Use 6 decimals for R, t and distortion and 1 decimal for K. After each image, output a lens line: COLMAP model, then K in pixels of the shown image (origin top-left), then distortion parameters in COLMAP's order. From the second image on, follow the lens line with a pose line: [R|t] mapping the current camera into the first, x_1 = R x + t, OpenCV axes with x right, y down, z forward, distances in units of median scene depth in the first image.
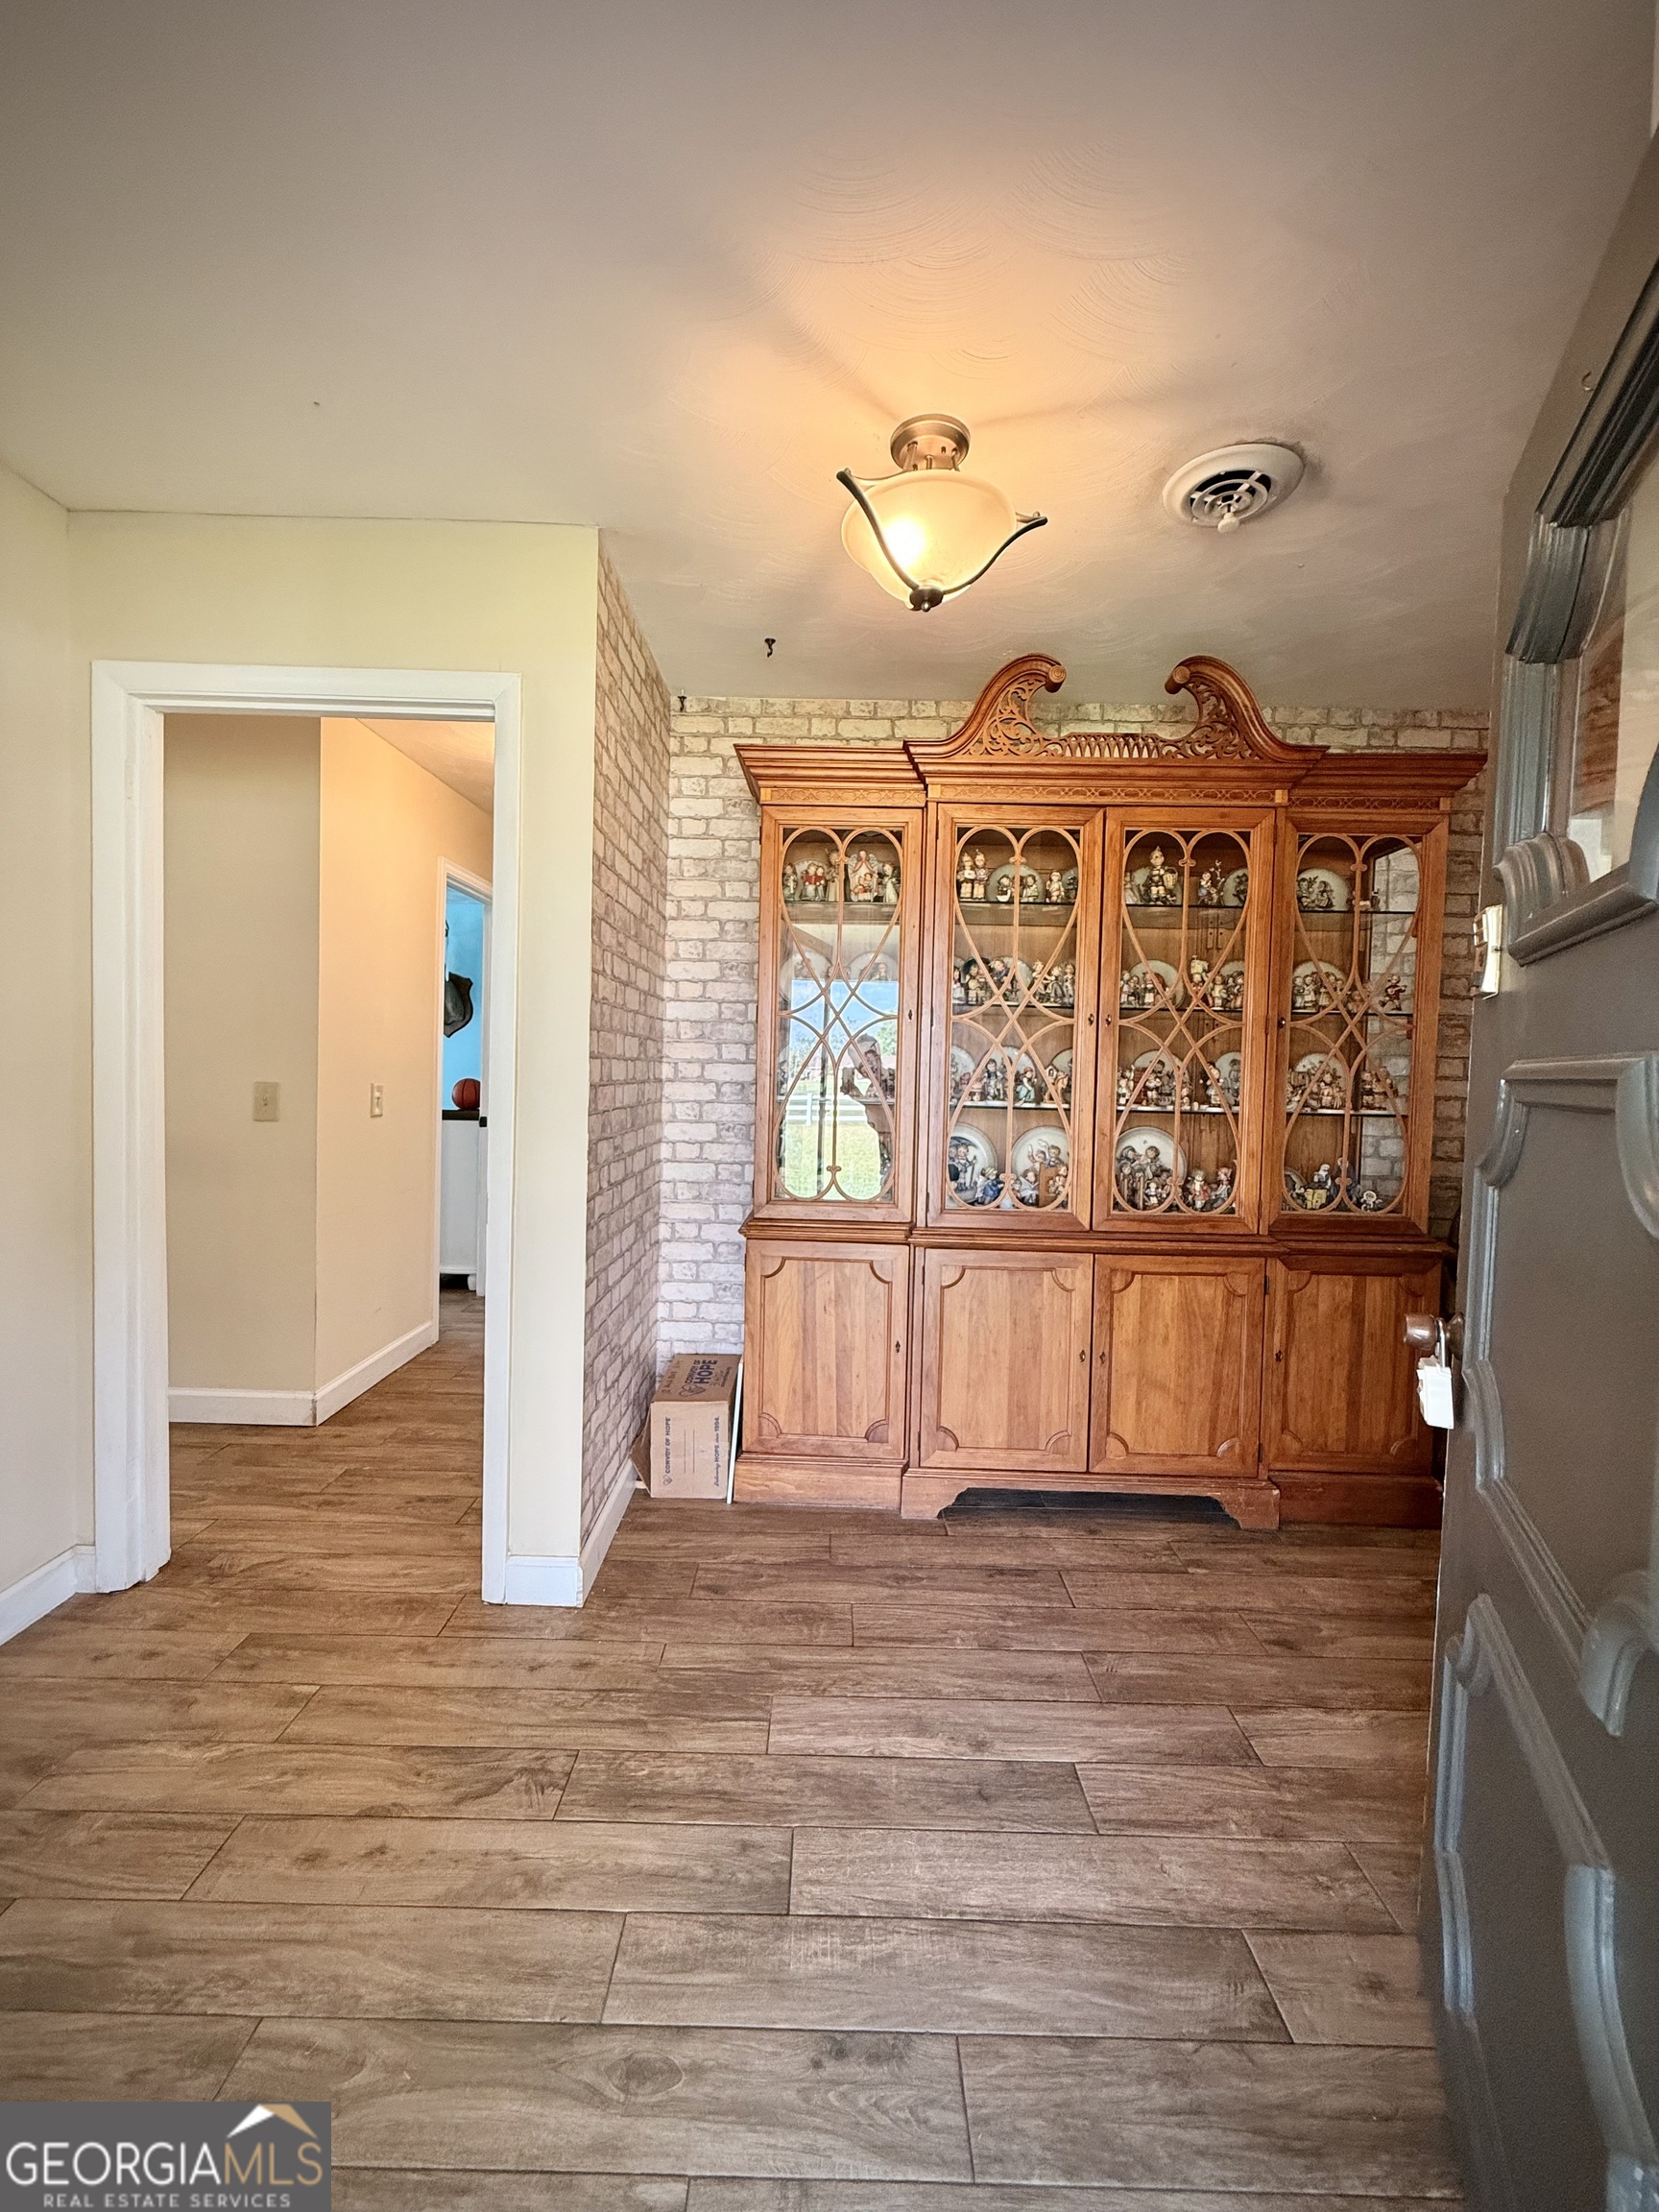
lens RADIAL K [[889.4, 0, 820.2], [0, 889.4, 1110.6], [0, 0, 1]] dist [0.000580, -0.001228]
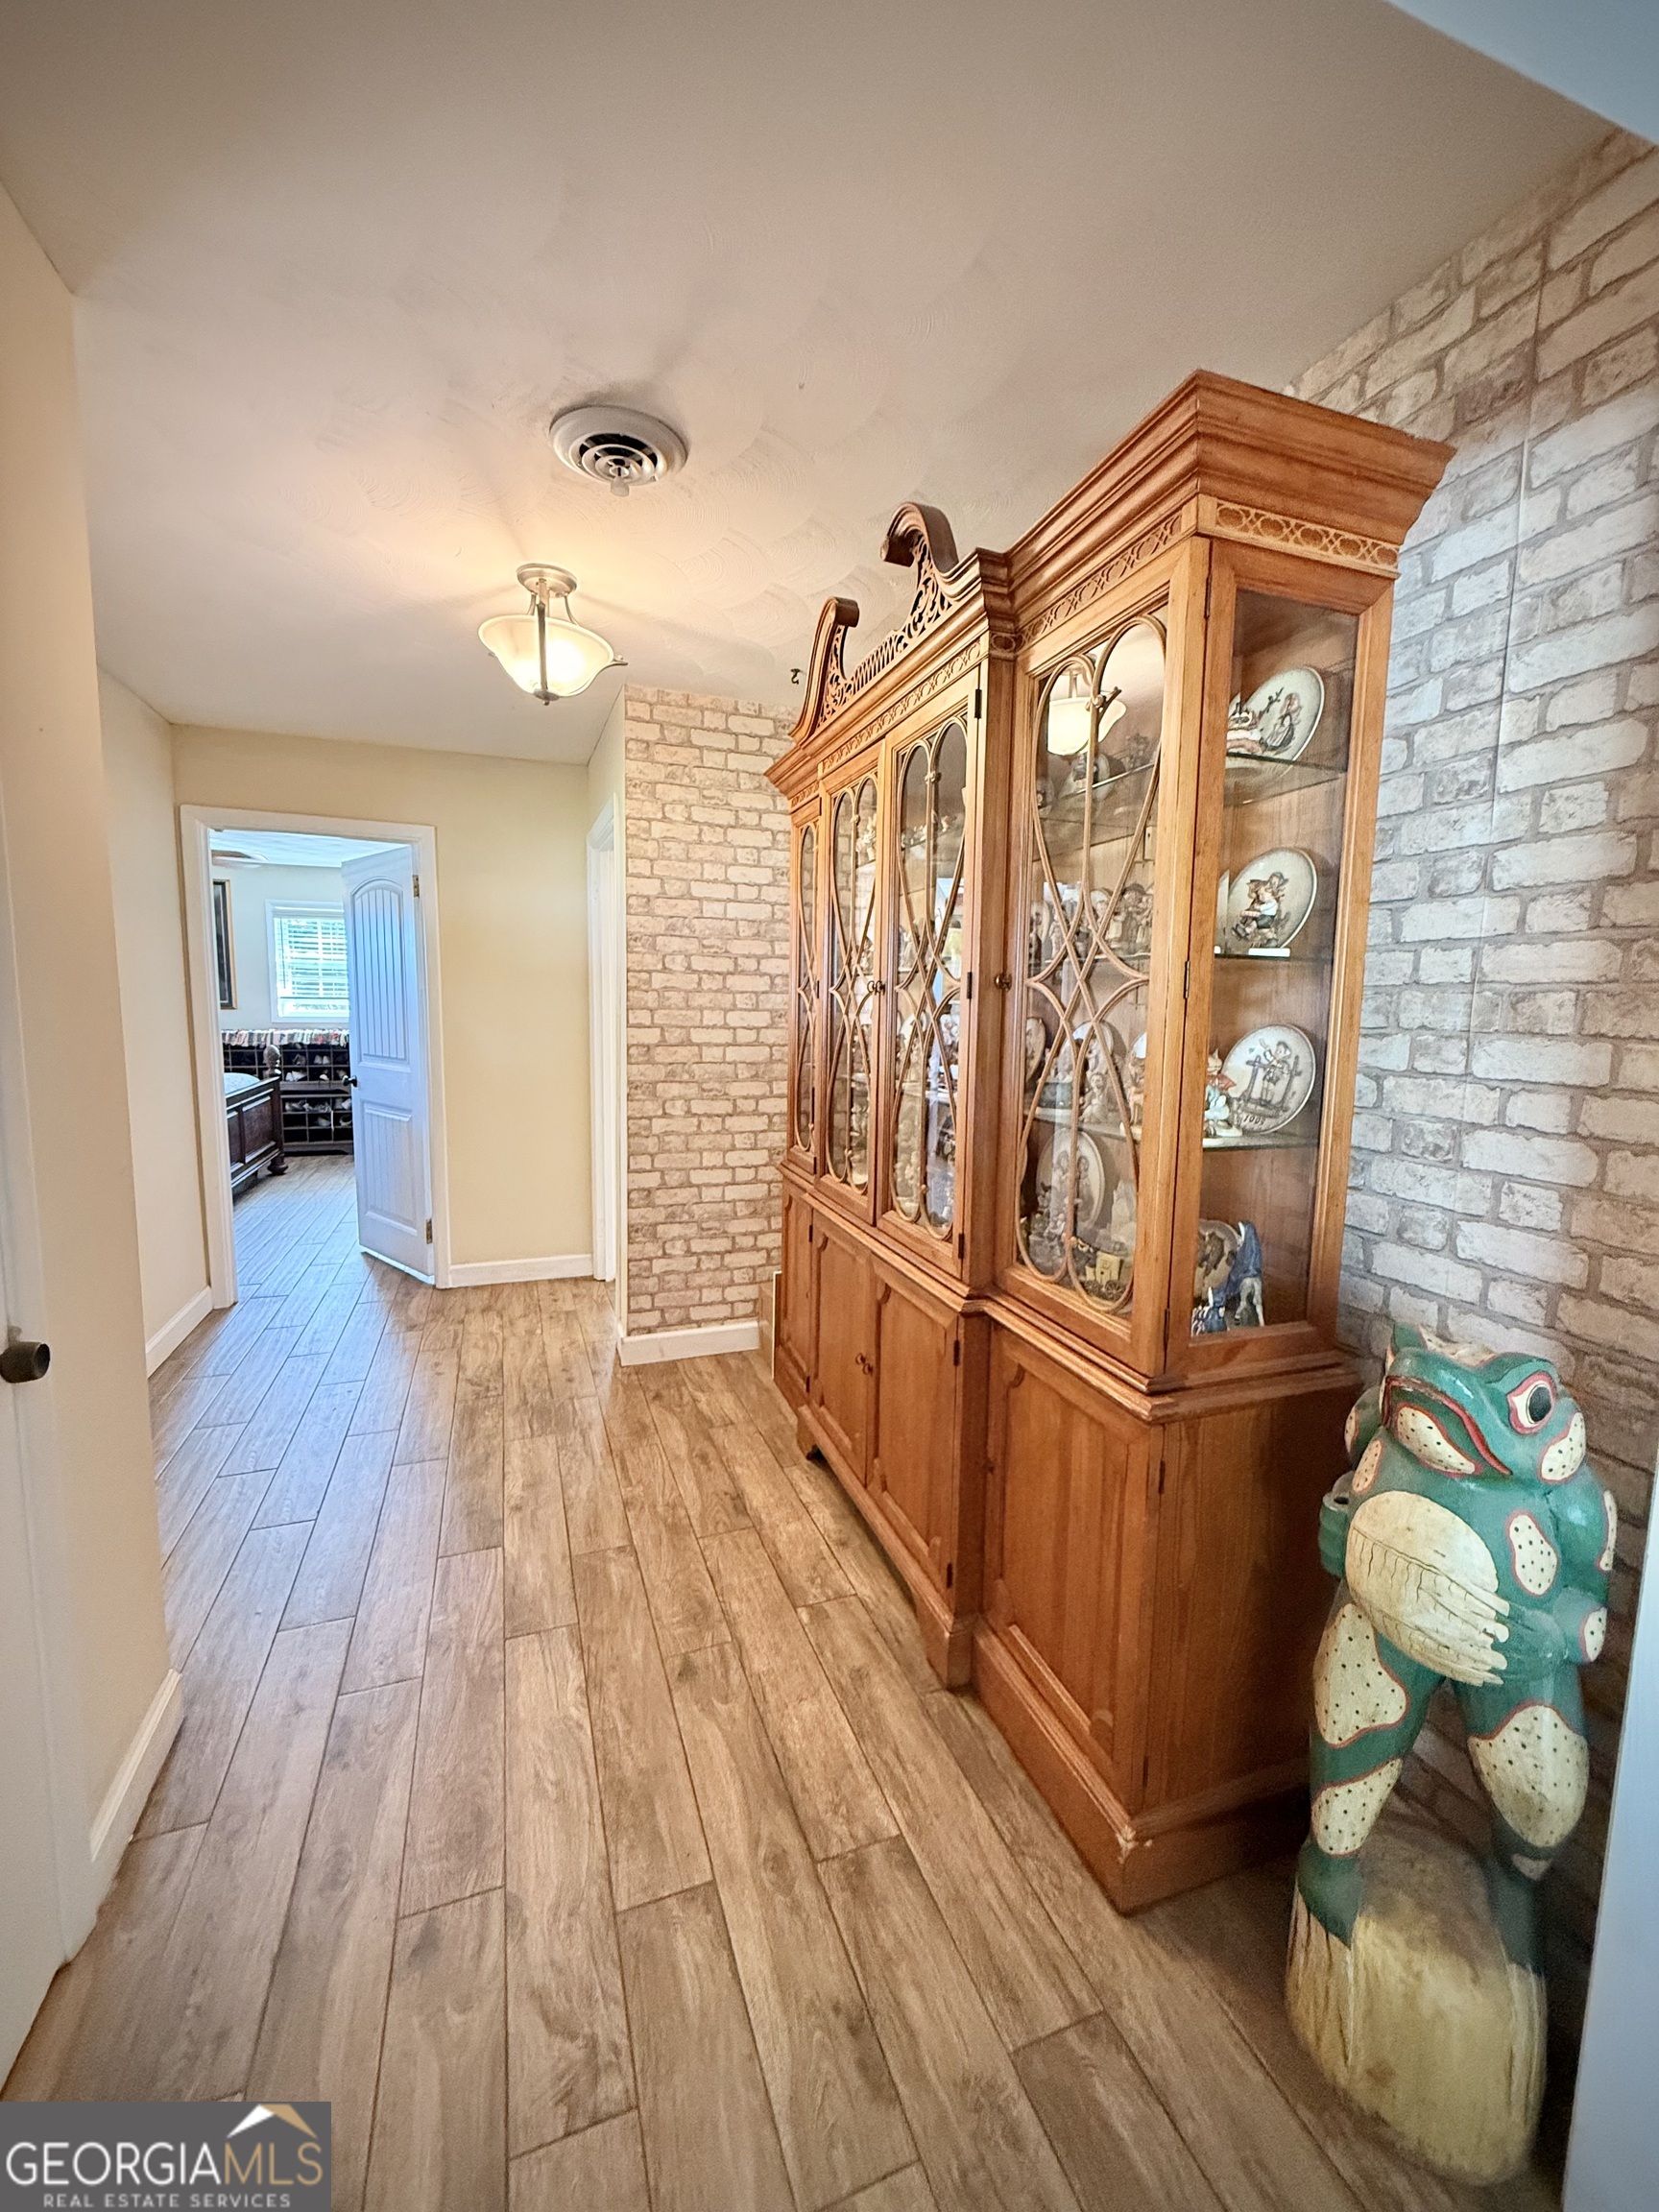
lens RADIAL K [[889.4, 0, 828.8], [0, 889.4, 1104.6], [0, 0, 1]] dist [0.000580, -0.001228]
pose [[0.344886, 0.087704, -0.934538, 1.361695], [-0.052107, 0.995879, 0.074231, -0.058177], [0.937197, 0.023095, 0.348034, 0.792957]]
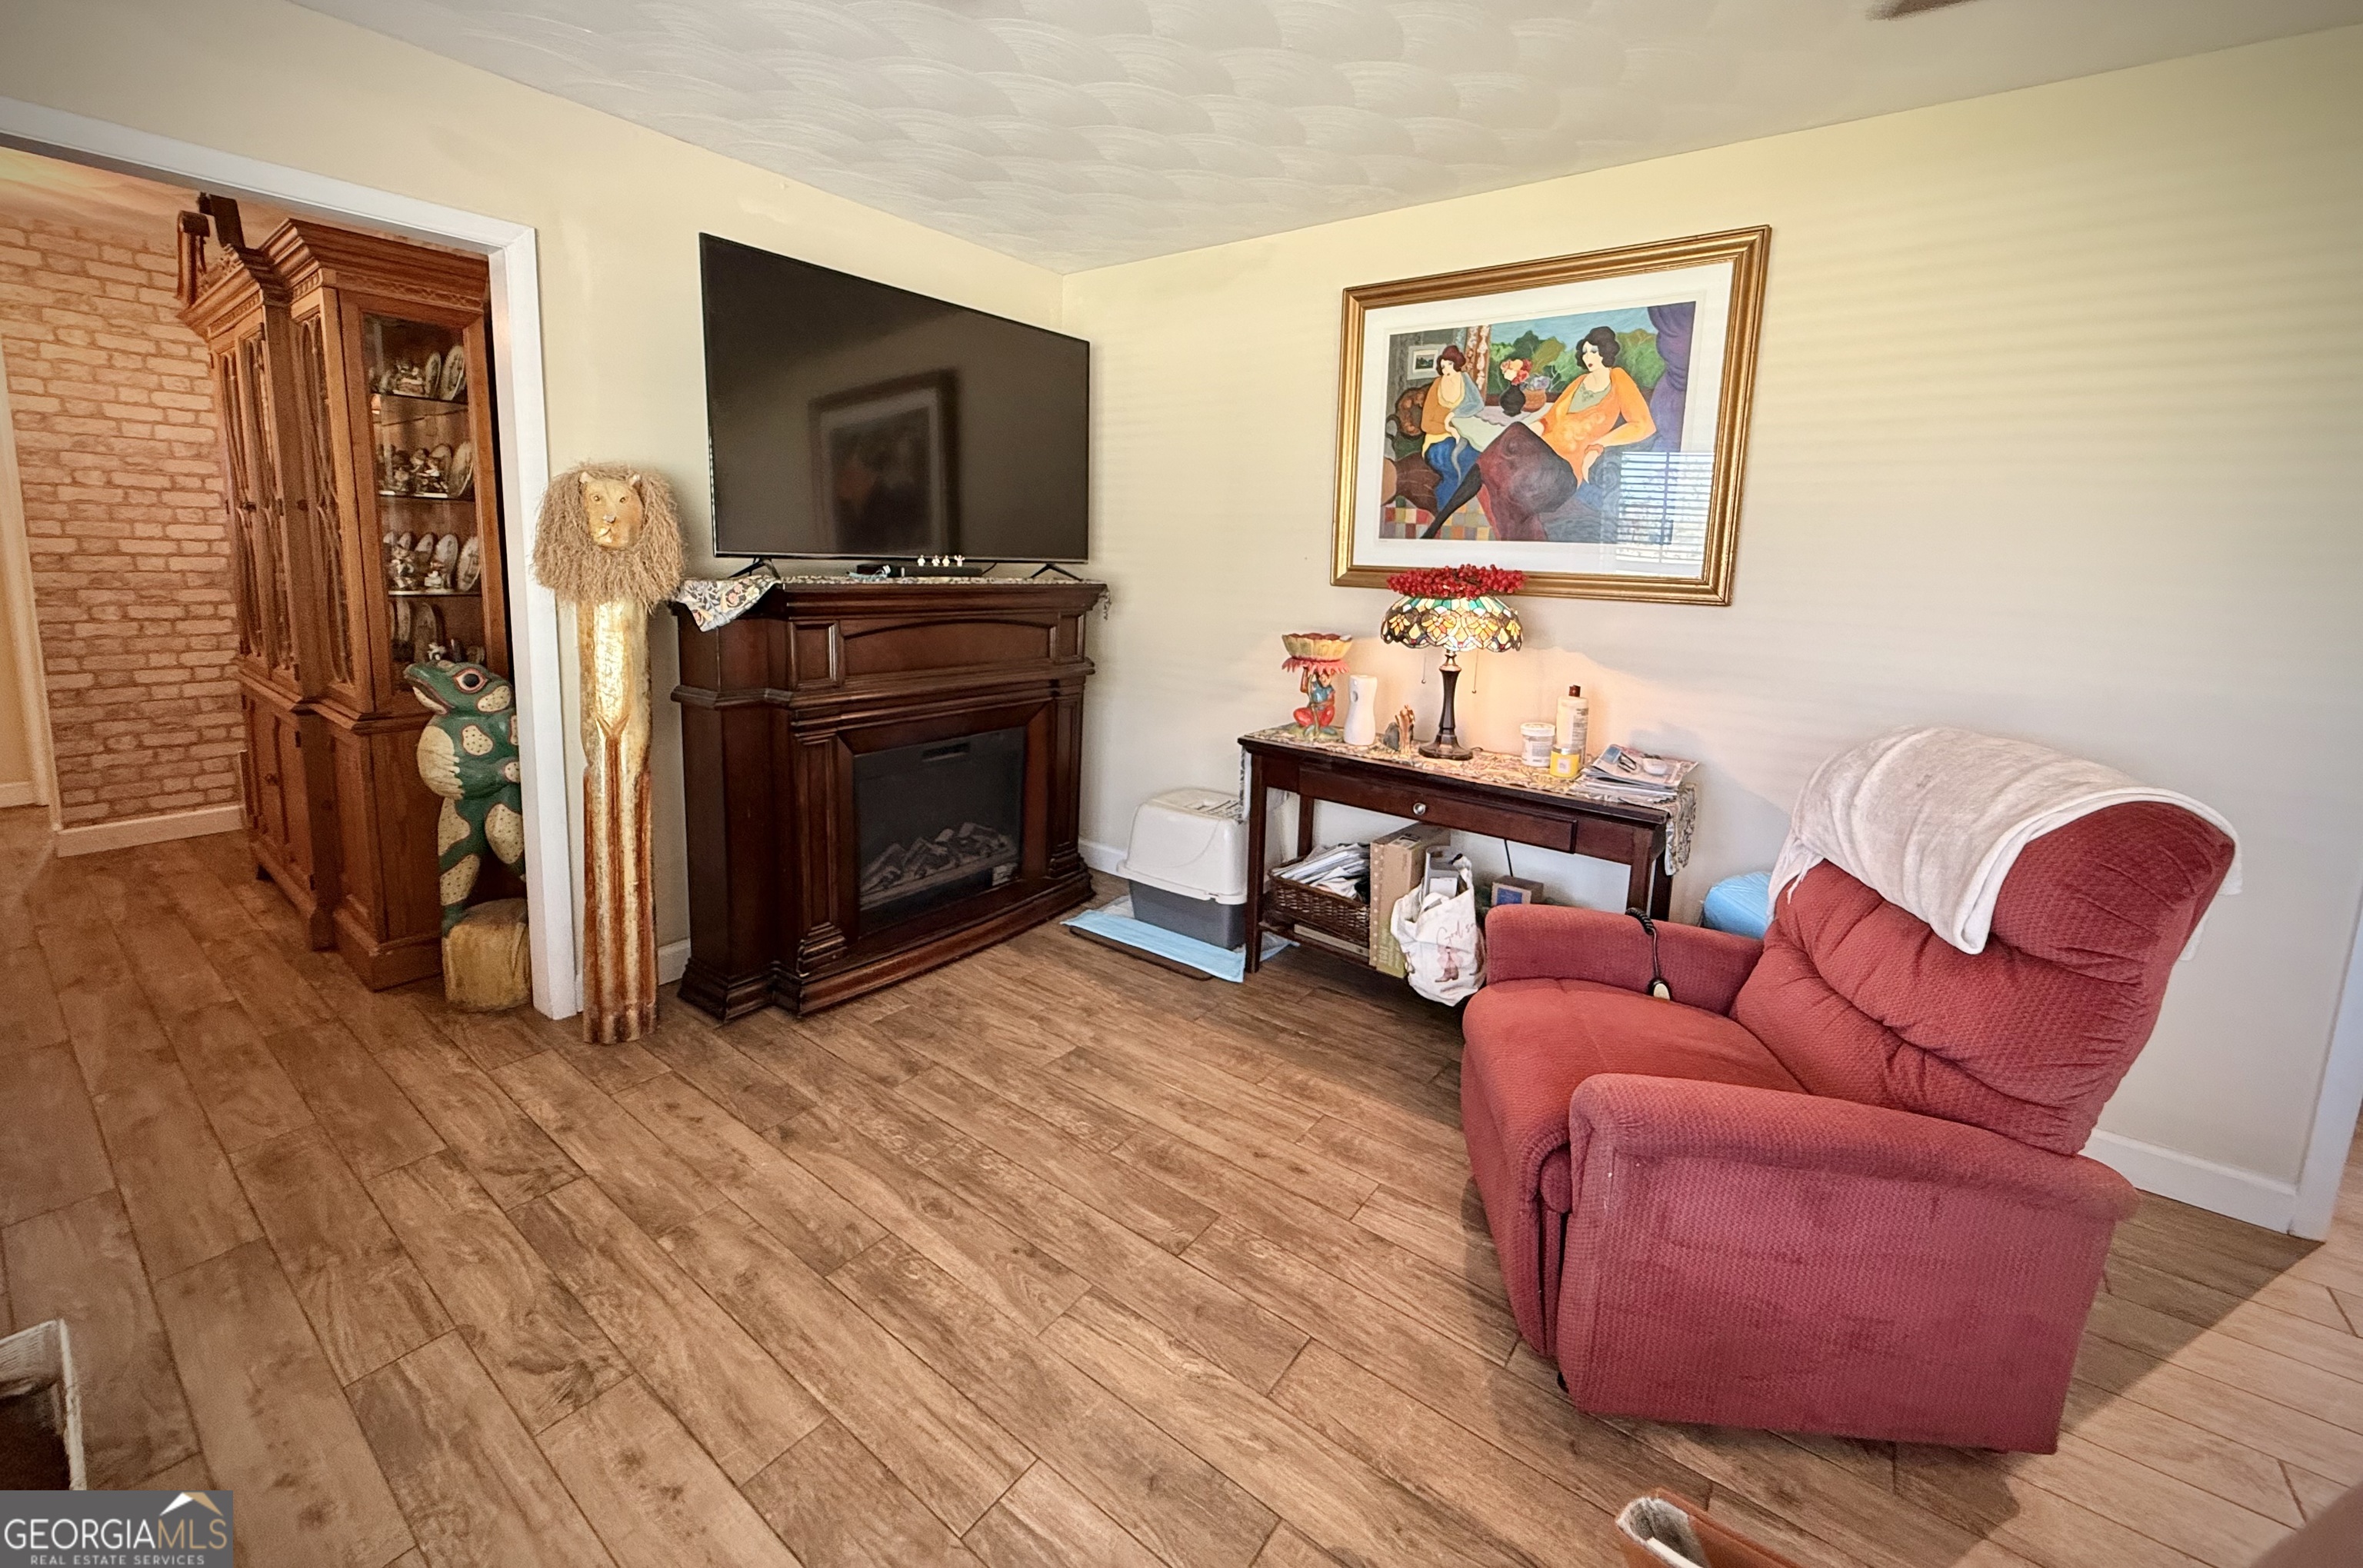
lens RADIAL K [[928.2, 0, 1163.6], [0, 928.2, 685.4], [0, 0, 1]] dist [0.001183, -0.000925]
pose [[0.802160, 0.089842, -0.590312, 2.567501], [-0.044445, 0.994857, 0.091017, -0.033287], [0.595453, -0.046774, 0.802027, 0.865553]]
